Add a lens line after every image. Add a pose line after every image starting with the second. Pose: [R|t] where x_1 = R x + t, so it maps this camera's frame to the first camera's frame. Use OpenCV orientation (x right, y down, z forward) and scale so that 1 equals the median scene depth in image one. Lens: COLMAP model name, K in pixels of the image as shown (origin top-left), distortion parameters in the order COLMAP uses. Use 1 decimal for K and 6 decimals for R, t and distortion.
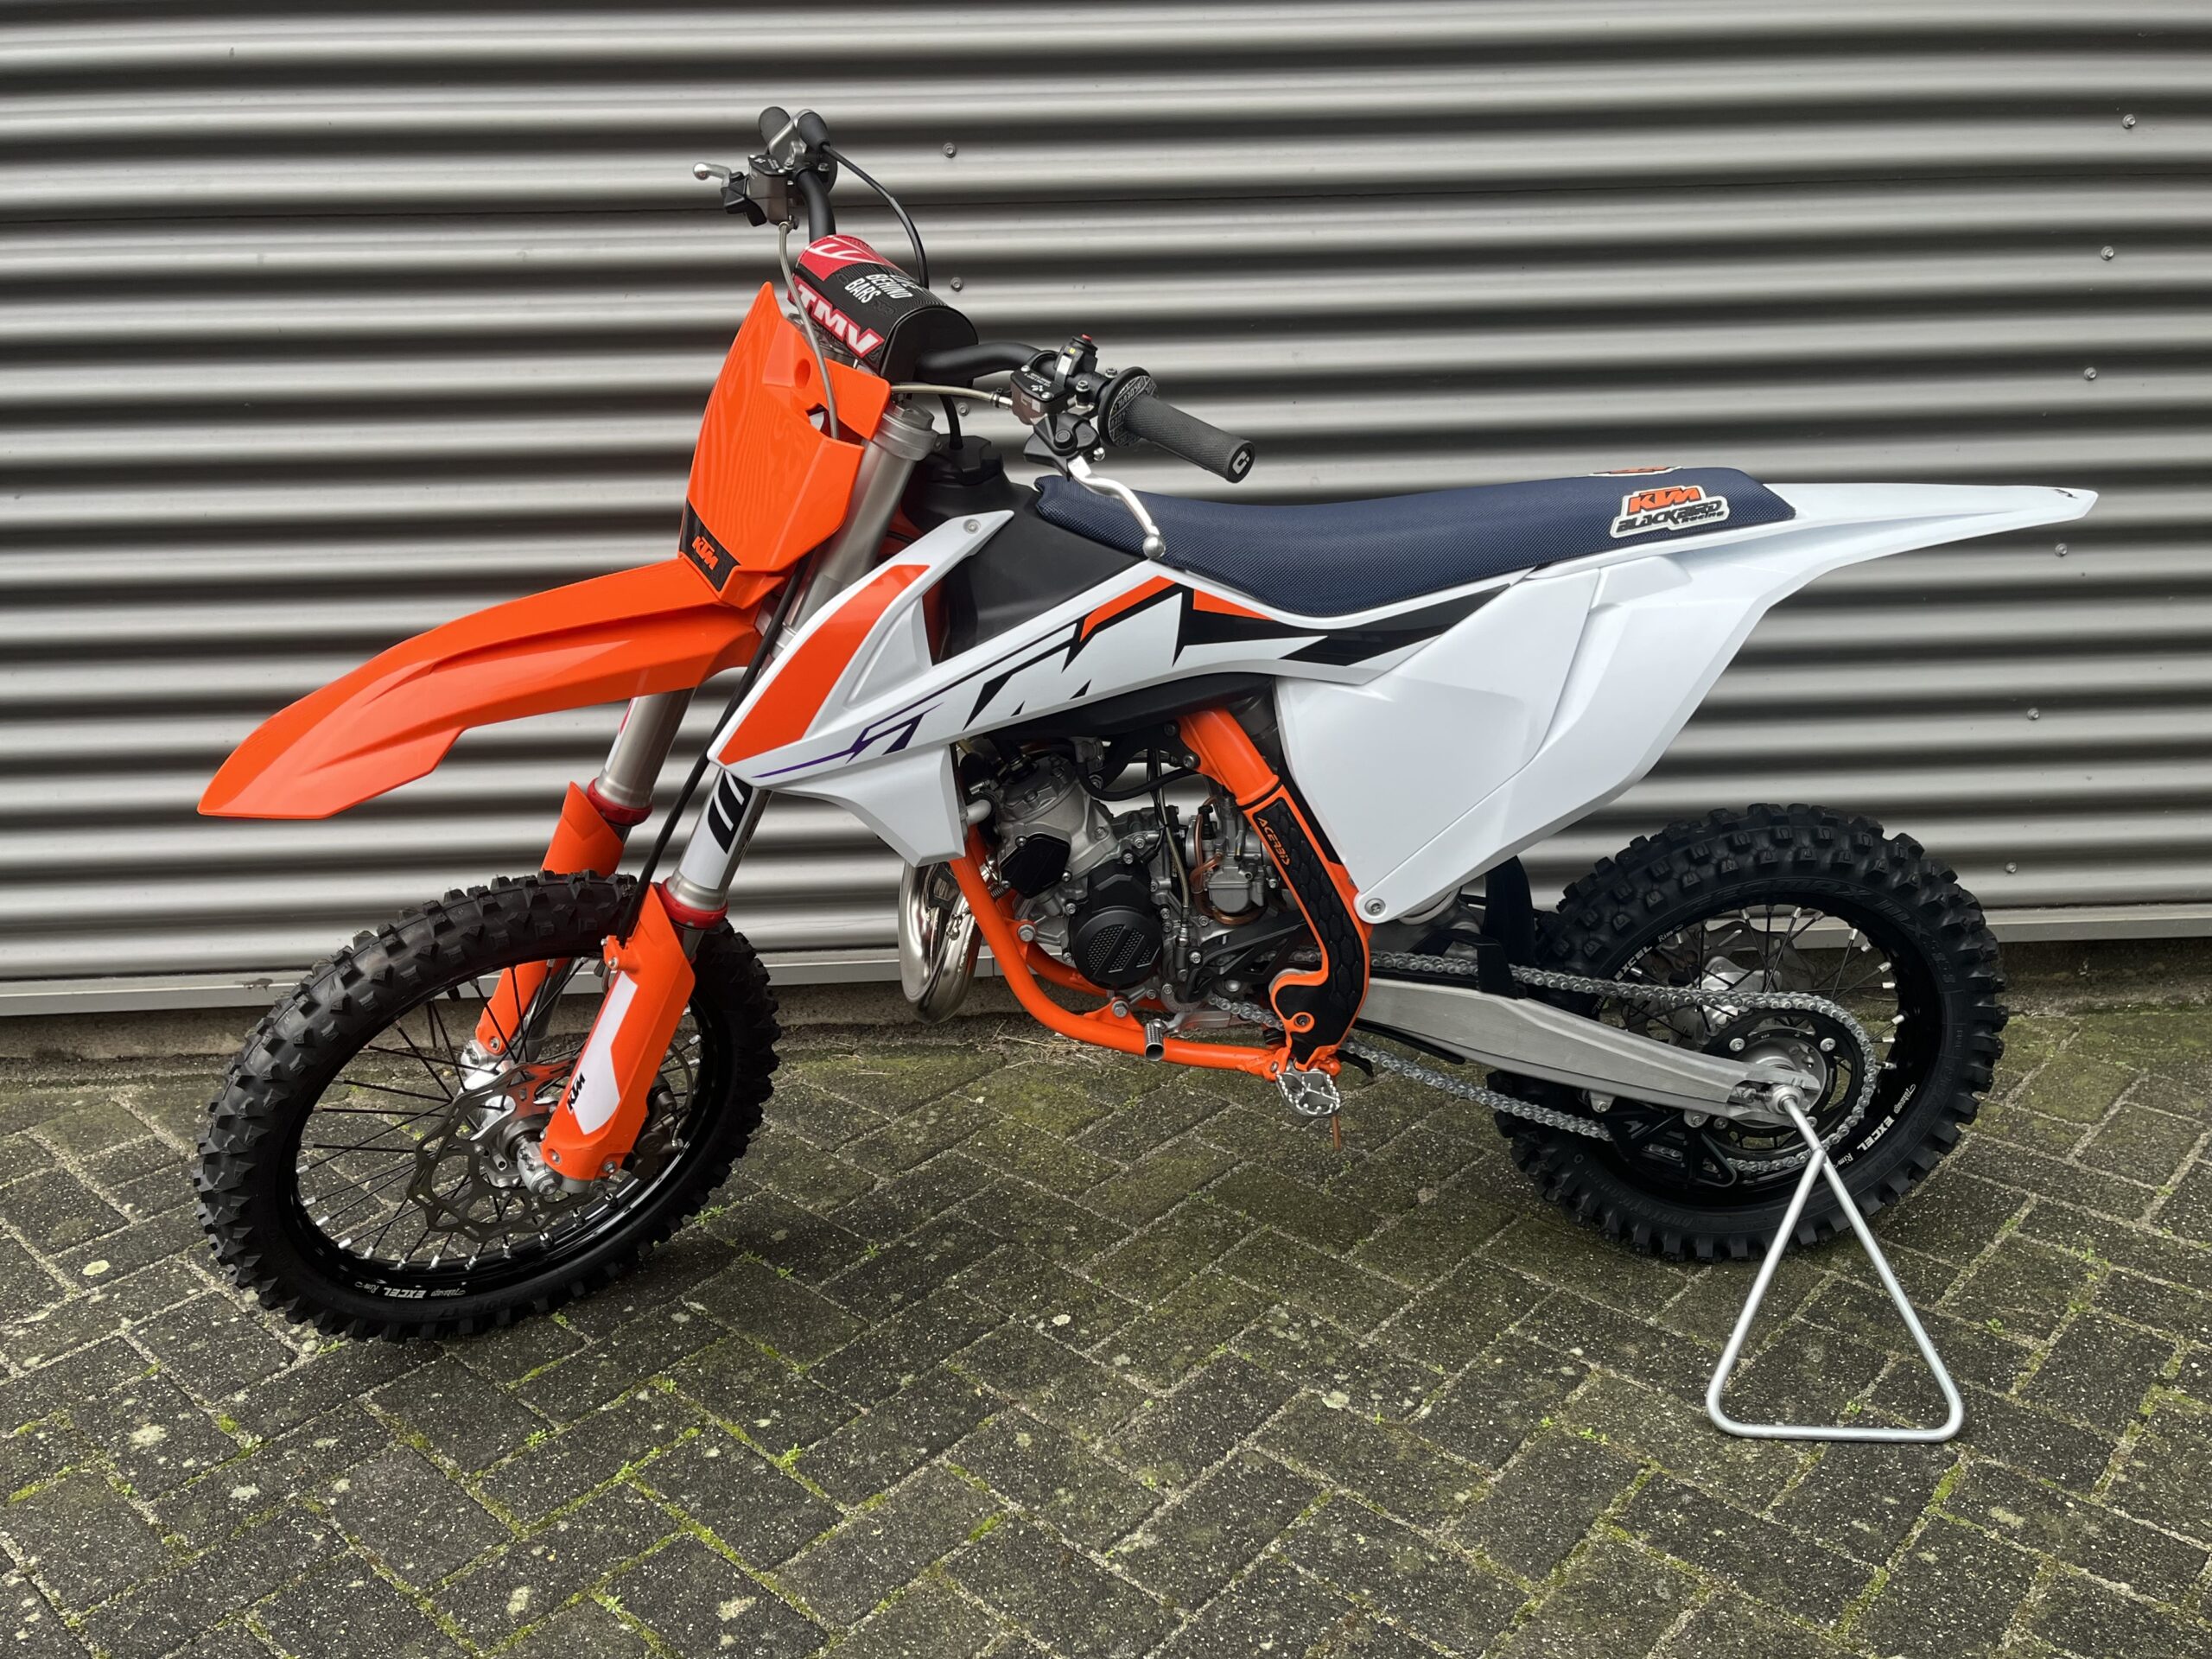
lens RADIAL K [[1839.9, 0, 1106.0], [0, 1839.9, 829.5], [0, 0, 1]] dist [0.033933, -0.008457]
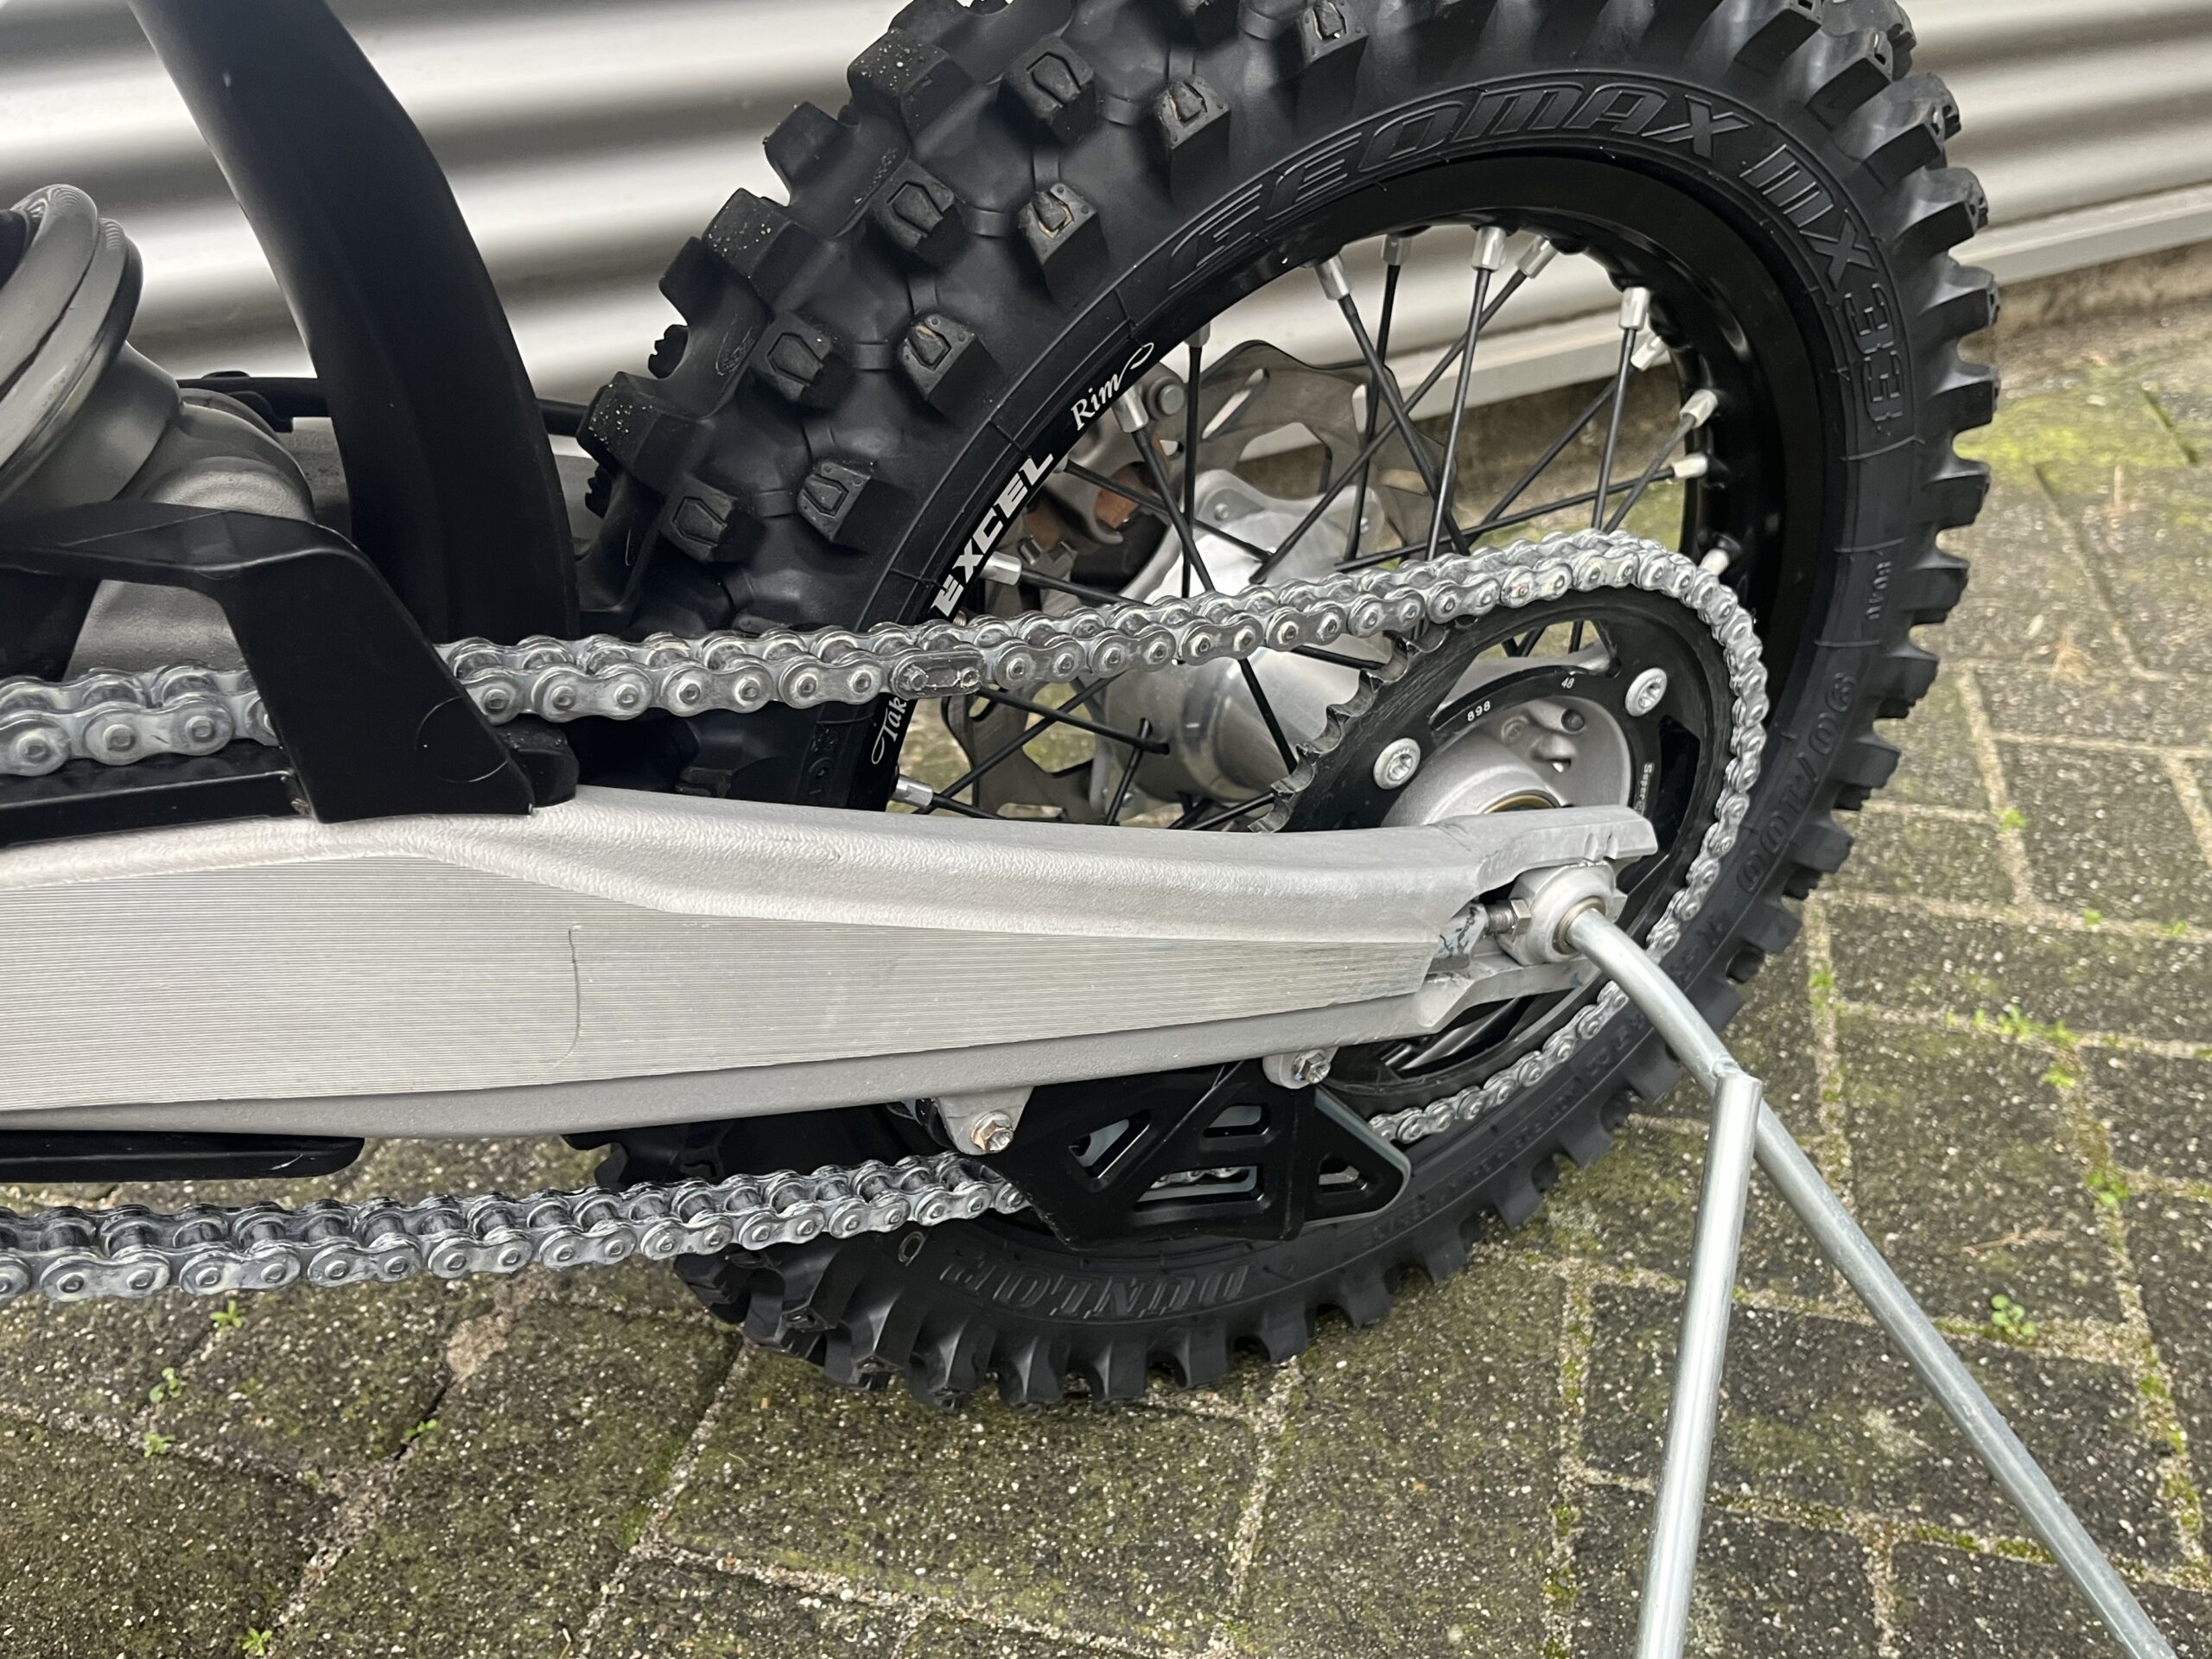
lens RADIAL K [[1900.2, 0, 1106.0], [0, 1900.2, 829.5], [0, 0, 1]] dist [0.112209, -0.192686]
pose [[0.889768, -0.237380, 0.389824, 0.192553], [0.160829, 0.962391, 0.218947, 0.057578], [-0.427137, -0.132117, 0.894483, 0.770741]]
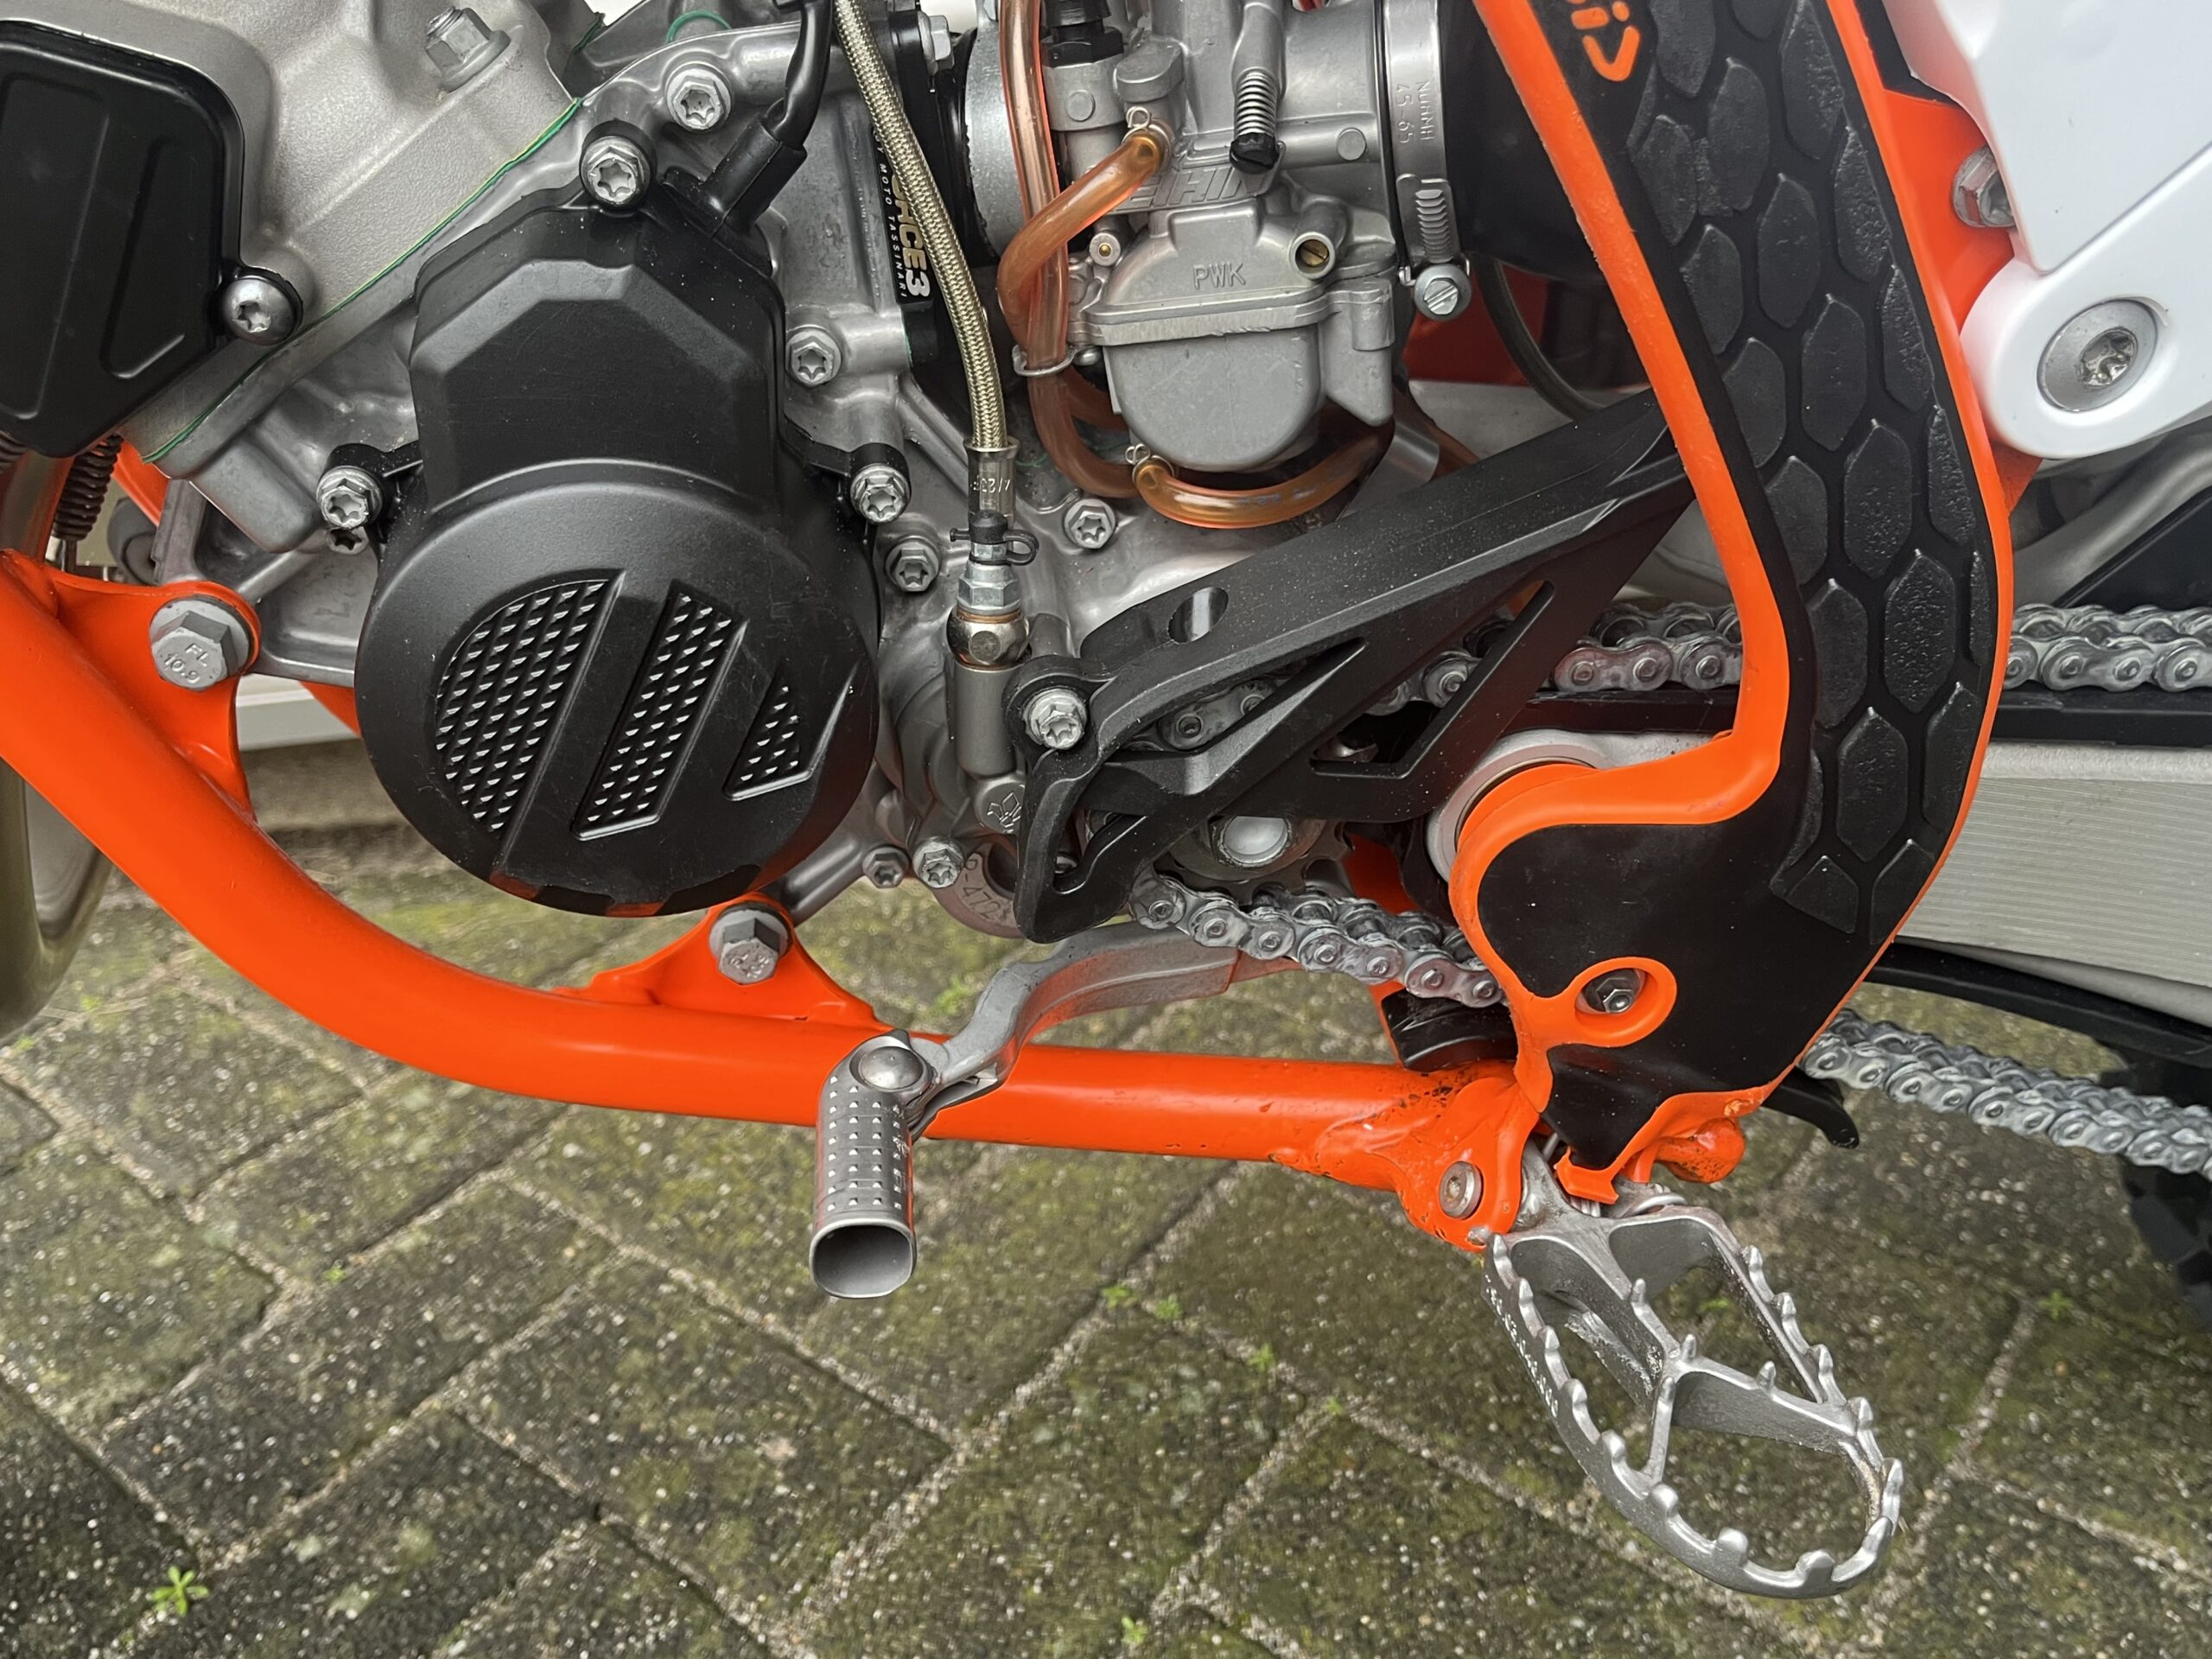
lens RADIAL K [[1900.2, 0, 1106.0], [0, 1900.2, 829.5], [0, 0, 1]] dist [0.112209, -0.192686]
pose [[0.996315, -0.074803, 0.041958, 0.042623], [0.065528, 0.979533, 0.190320, 0.041854], [-0.055336, -0.186869, 0.980825, 0.767384]]
